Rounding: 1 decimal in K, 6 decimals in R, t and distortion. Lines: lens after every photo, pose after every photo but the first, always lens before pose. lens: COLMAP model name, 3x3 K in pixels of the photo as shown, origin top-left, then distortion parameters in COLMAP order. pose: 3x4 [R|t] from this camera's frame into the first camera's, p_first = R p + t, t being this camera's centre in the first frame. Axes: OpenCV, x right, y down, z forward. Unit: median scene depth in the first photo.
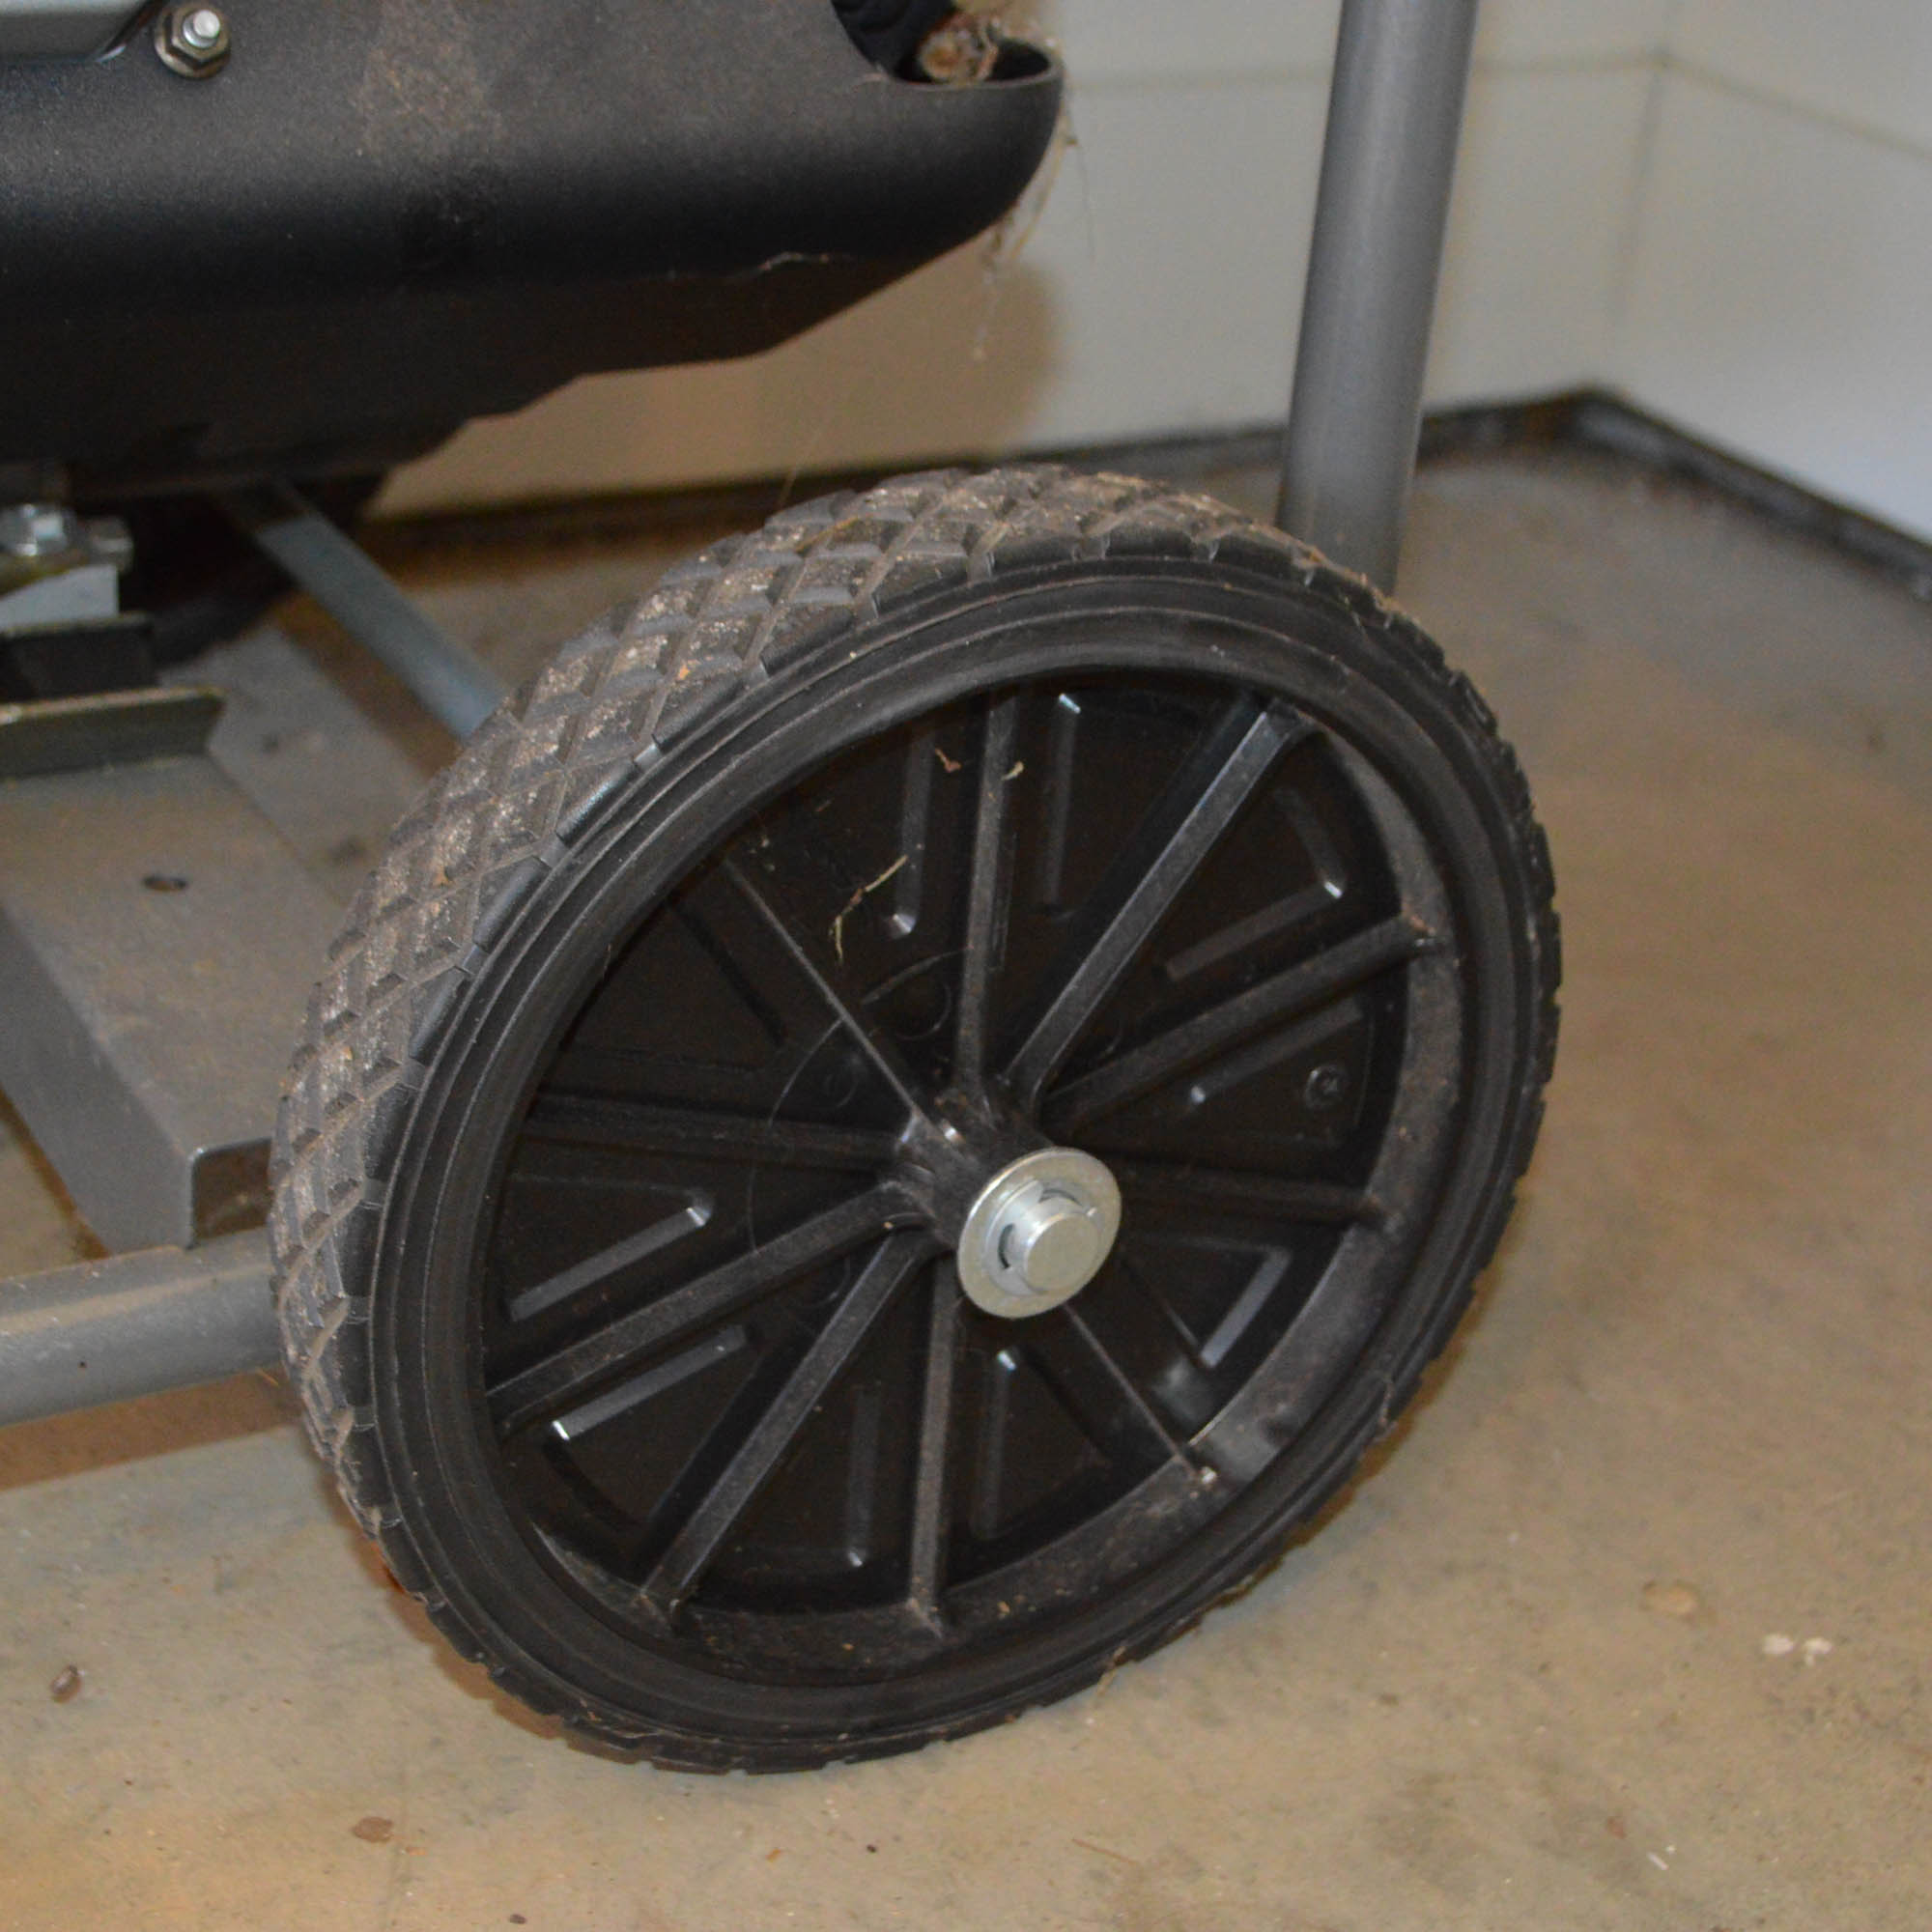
lens RADIAL K [[3604.5, 0, 971.4], [0, 3604.5, 968.0], [0, 0, 1]] dist [-0.023664, 0.000000]
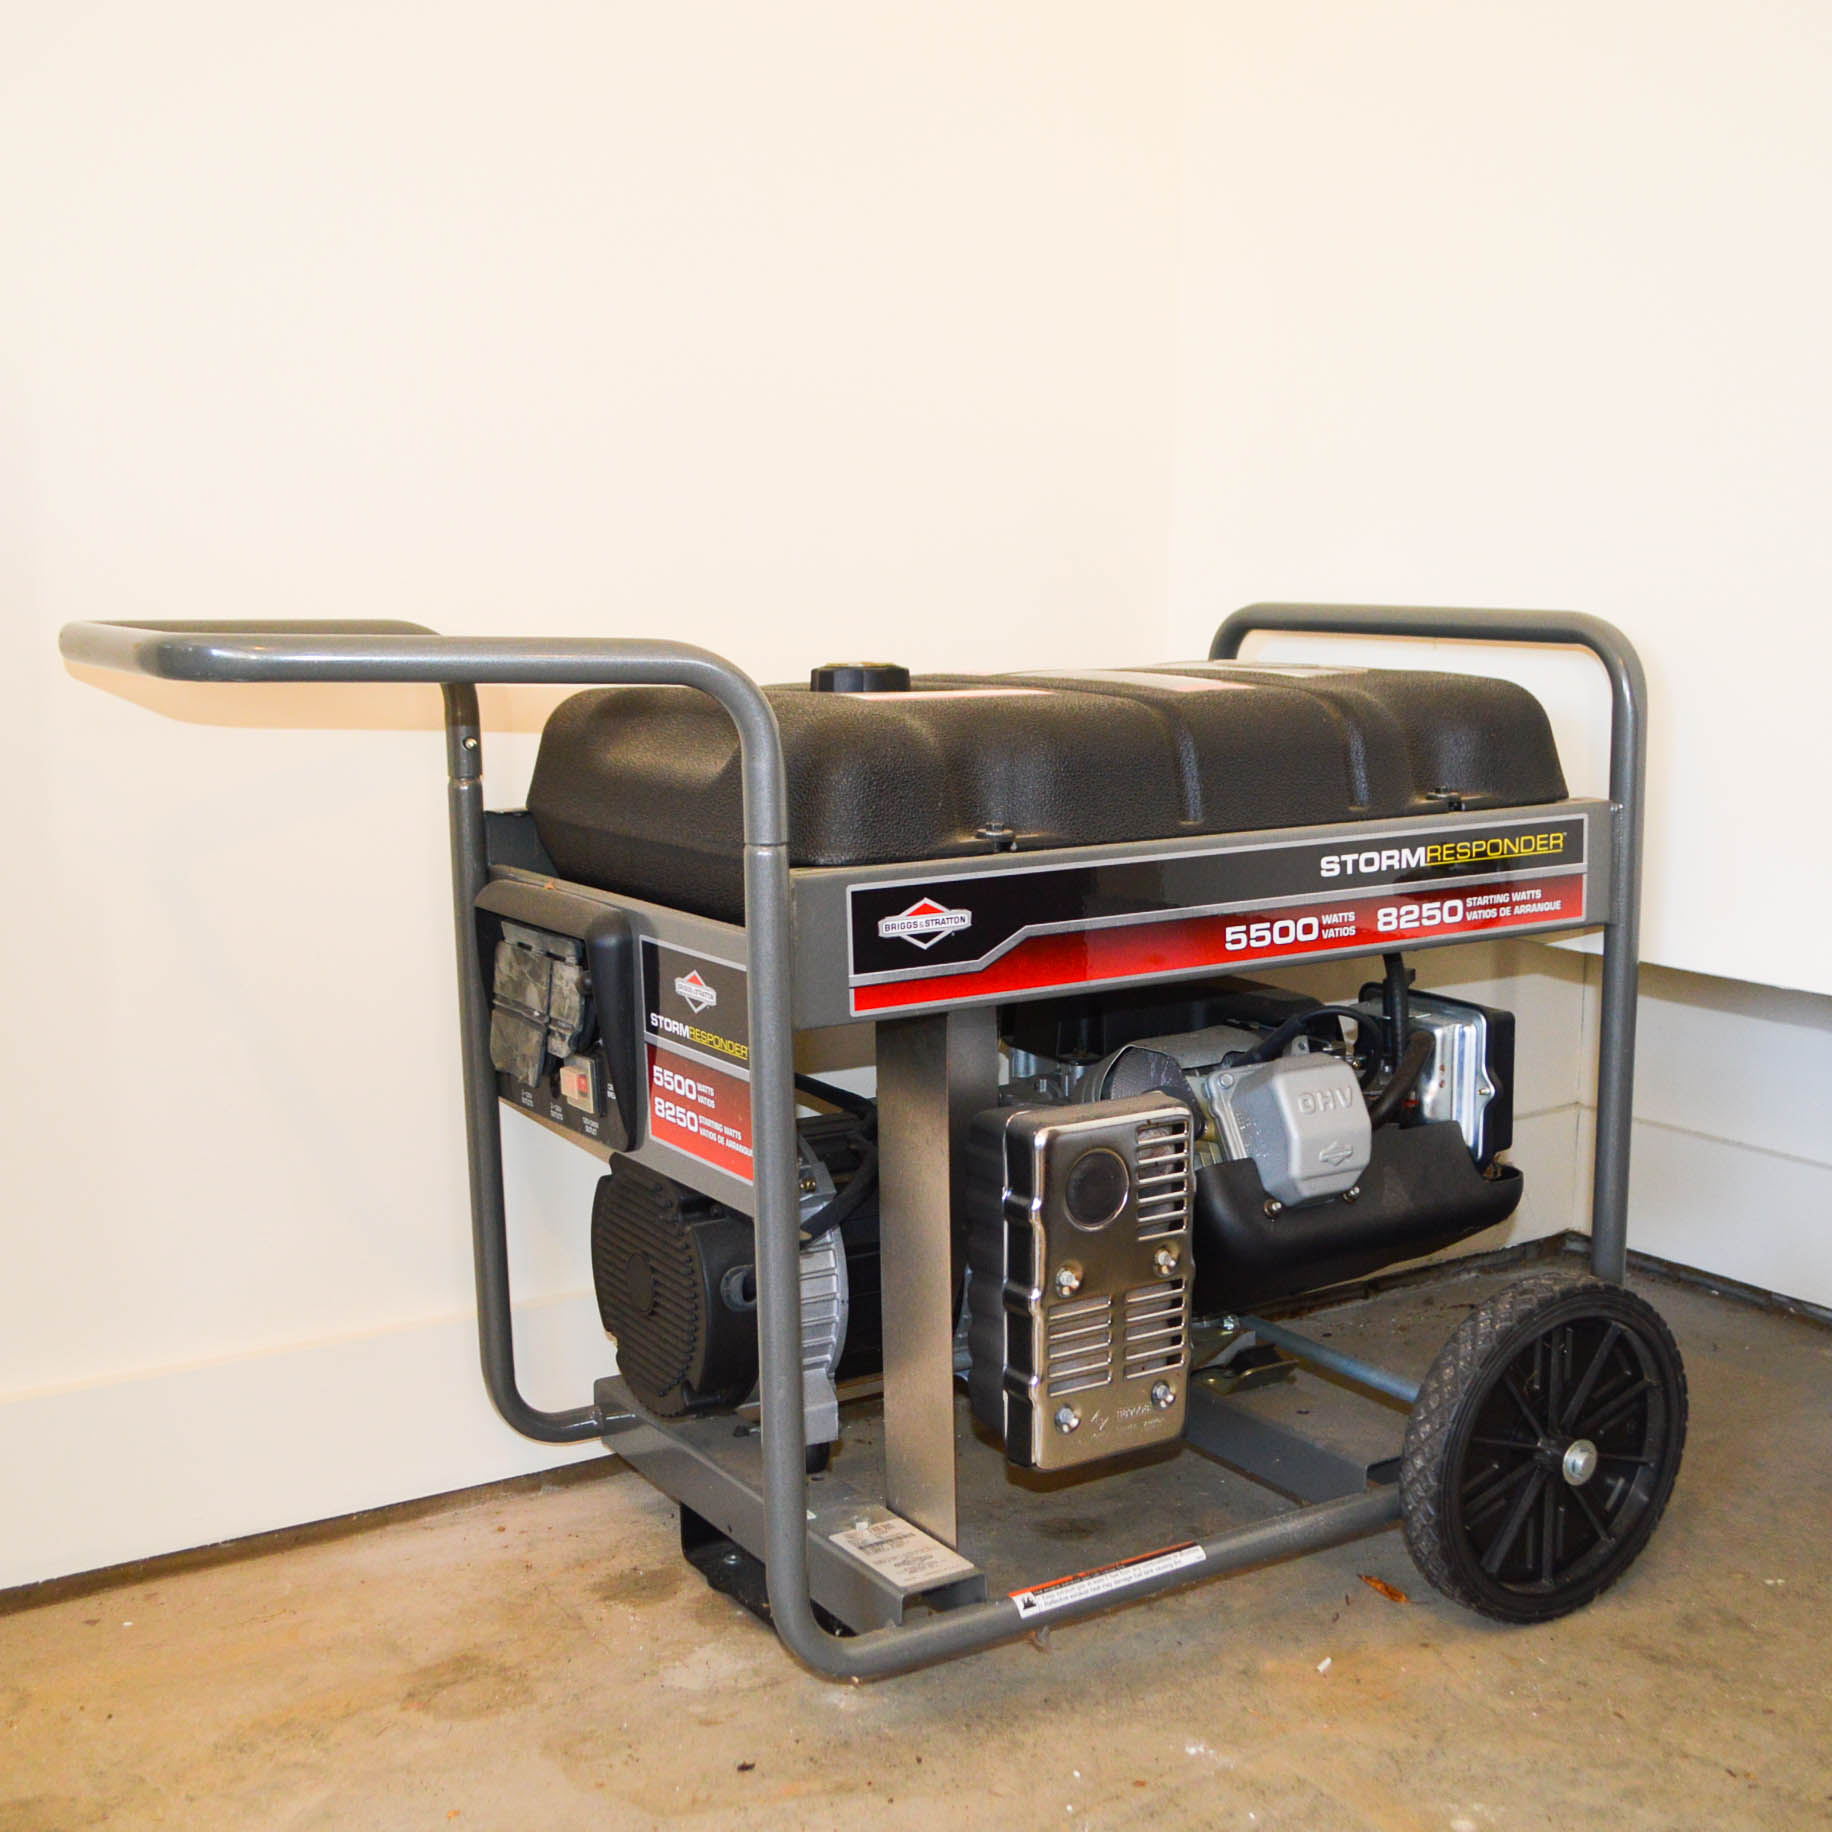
lens RADIAL K [[2465.4, 0, 911.9], [0, 2465.4, 926.8], [0, 0, 1]] dist [-0.087477, 0.000000]
pose [[0.994804, -0.101716, 0.004369, -0.622486], [0.098613, 0.952006, -0.289760, 0.203484], [0.025314, 0.288685, 0.957089, -1.652241]]
